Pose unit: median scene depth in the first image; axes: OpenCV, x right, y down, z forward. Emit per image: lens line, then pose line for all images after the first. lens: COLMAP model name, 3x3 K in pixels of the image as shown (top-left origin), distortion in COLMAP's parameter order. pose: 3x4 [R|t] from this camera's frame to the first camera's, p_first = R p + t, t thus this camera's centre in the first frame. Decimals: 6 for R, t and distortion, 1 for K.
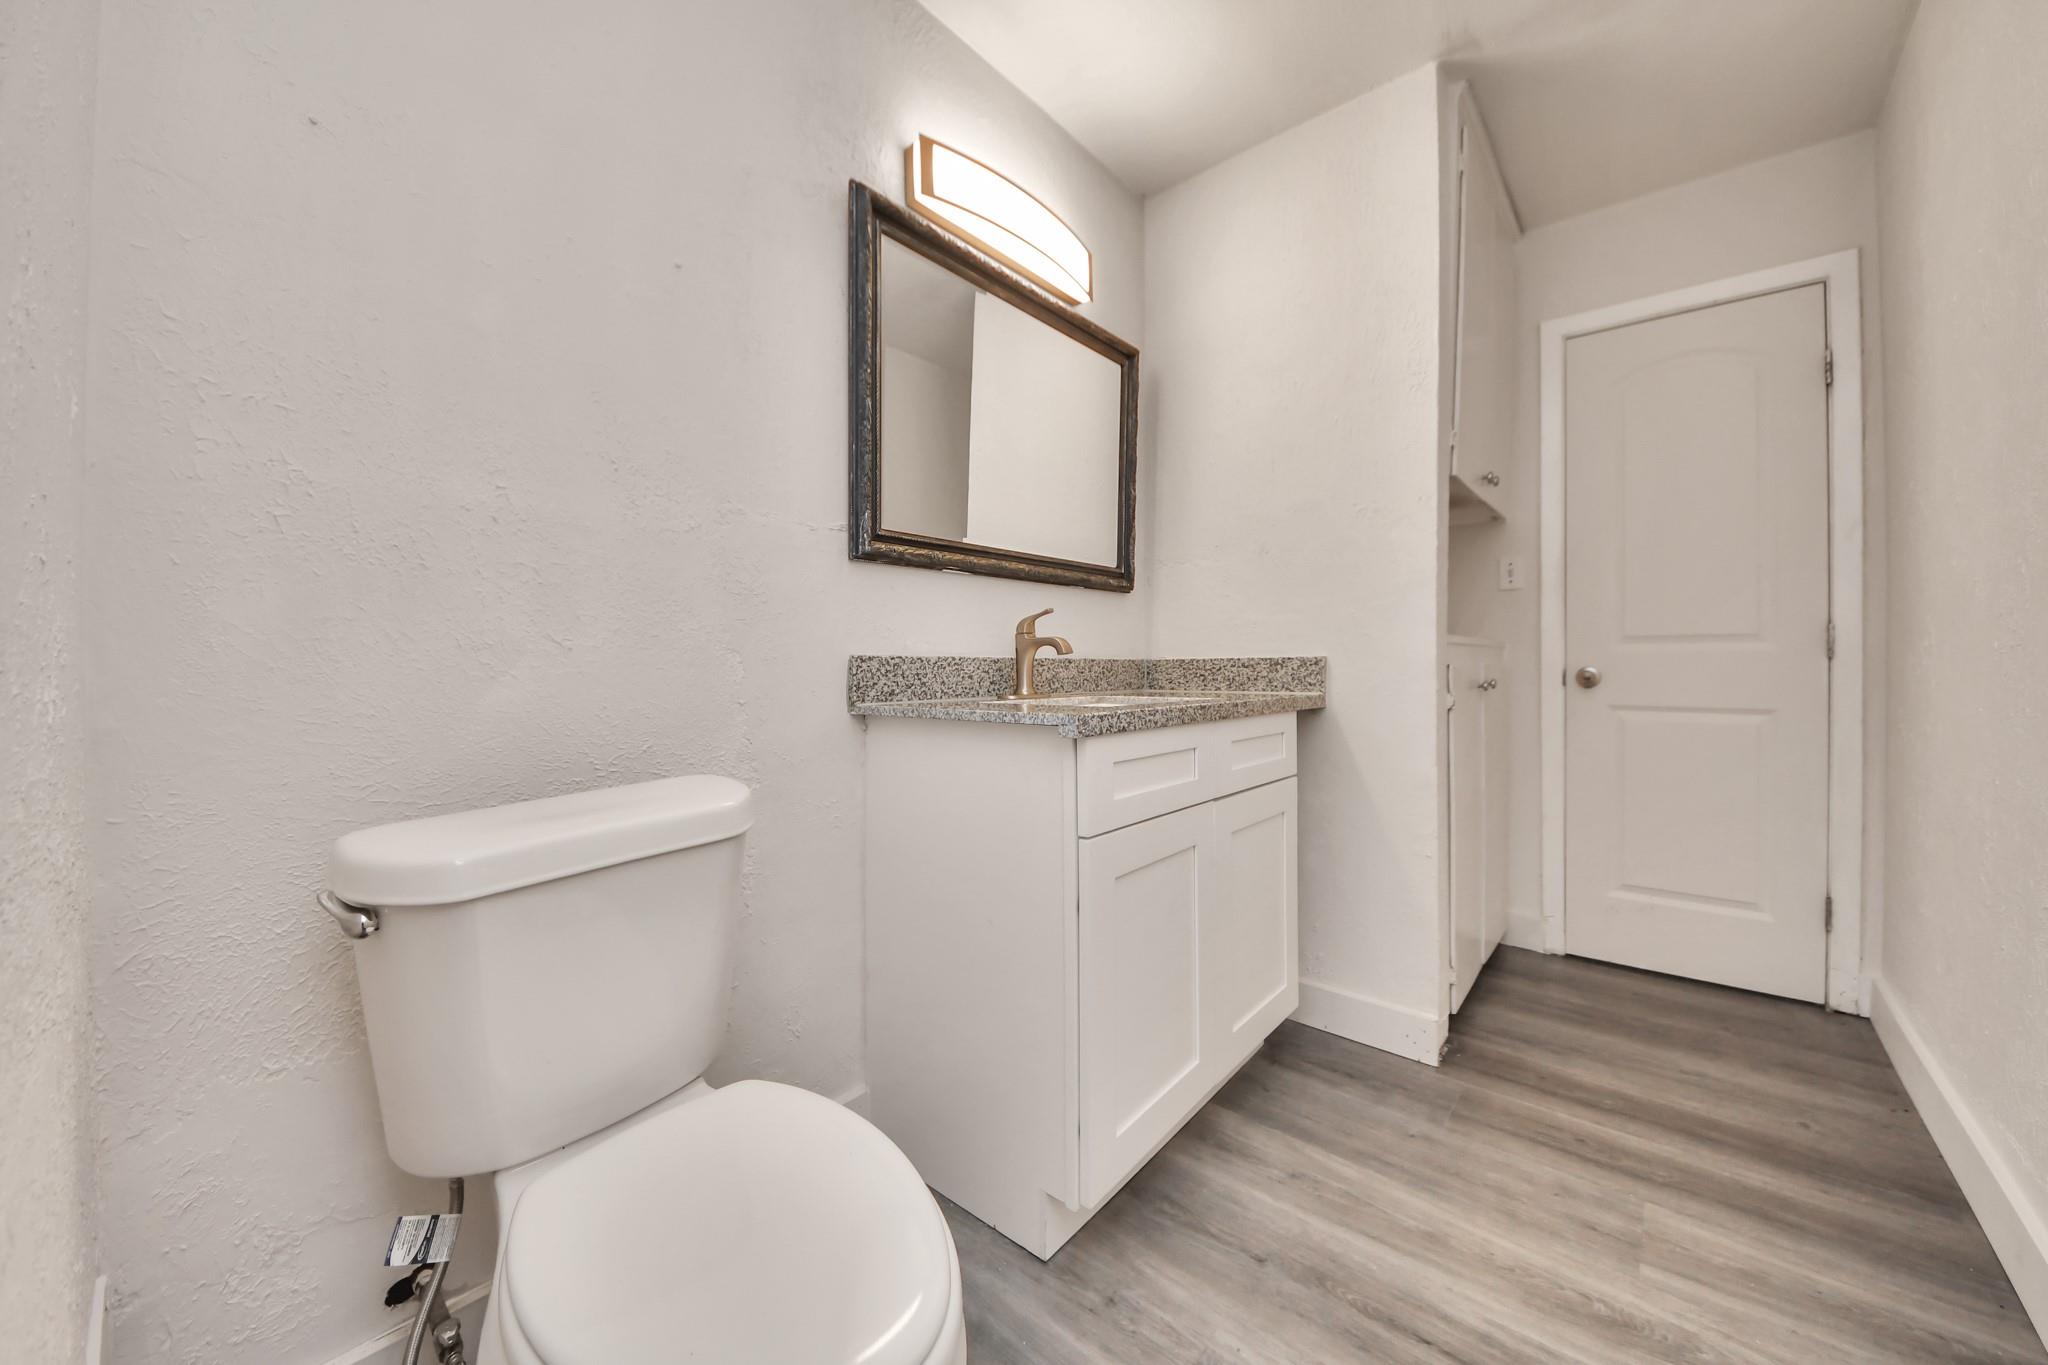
lens RADIAL K [[755.6, 0, 1029.8], [0, 755.6, 682.3], [0, 0, 1]] dist [0.021307, -0.018041]
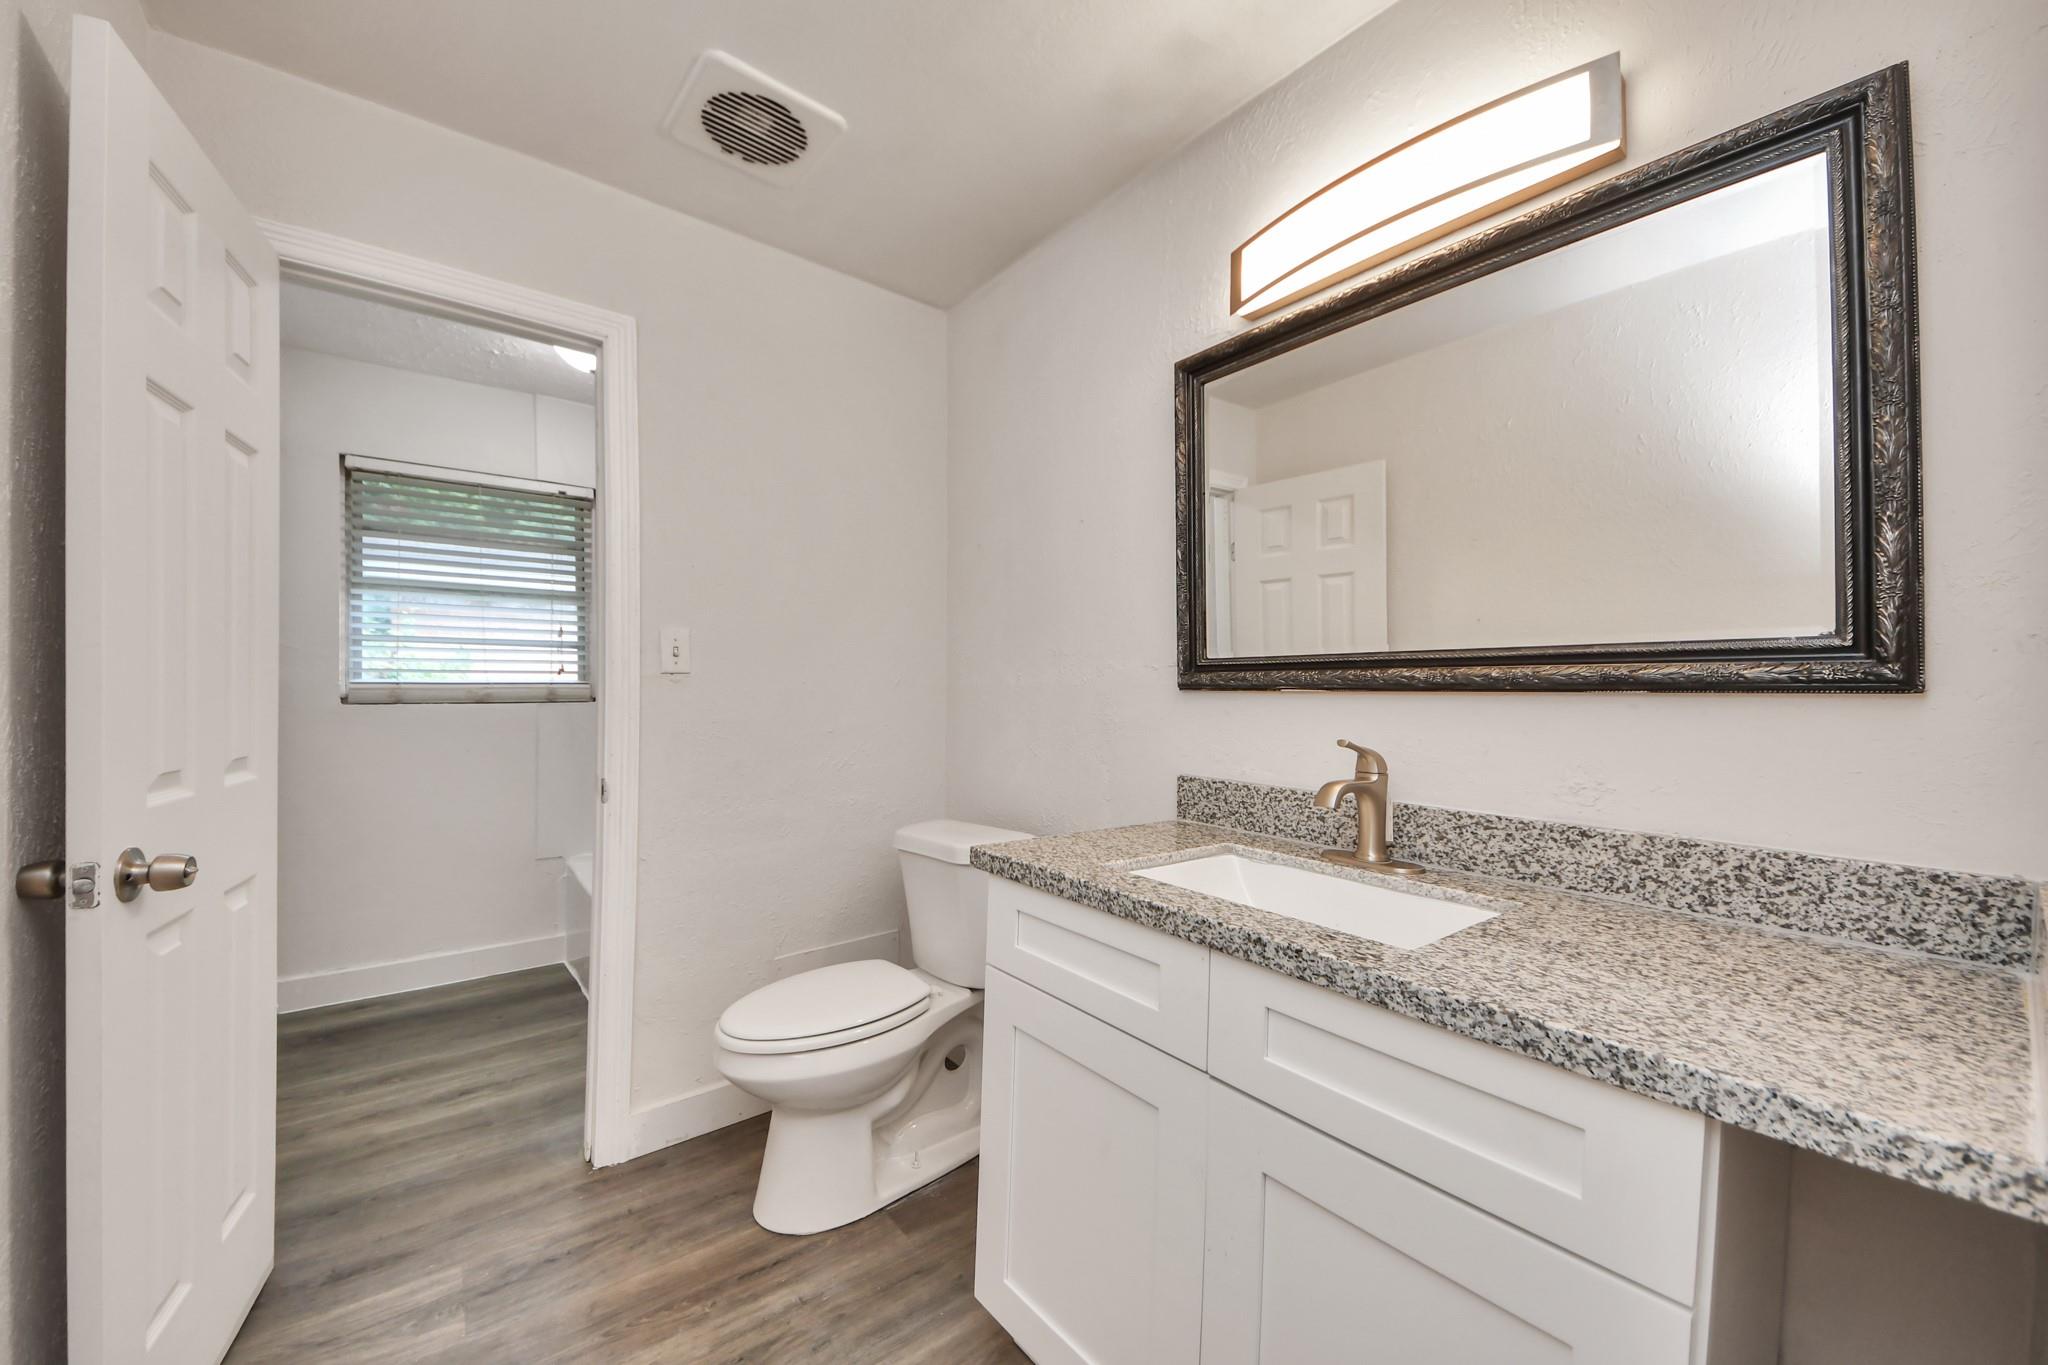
lens RADIAL K [[737.6, 0, 1024.3], [0, 737.6, 700.5], [0, 0, 1]] dist [0.016134, -0.013680]
pose [[-0.194099, 0.012993, -0.980896, 0.857275], [-0.042506, 0.998862, 0.021642, -0.154885], [0.980061, 0.045895, -0.193326, 0.952497]]
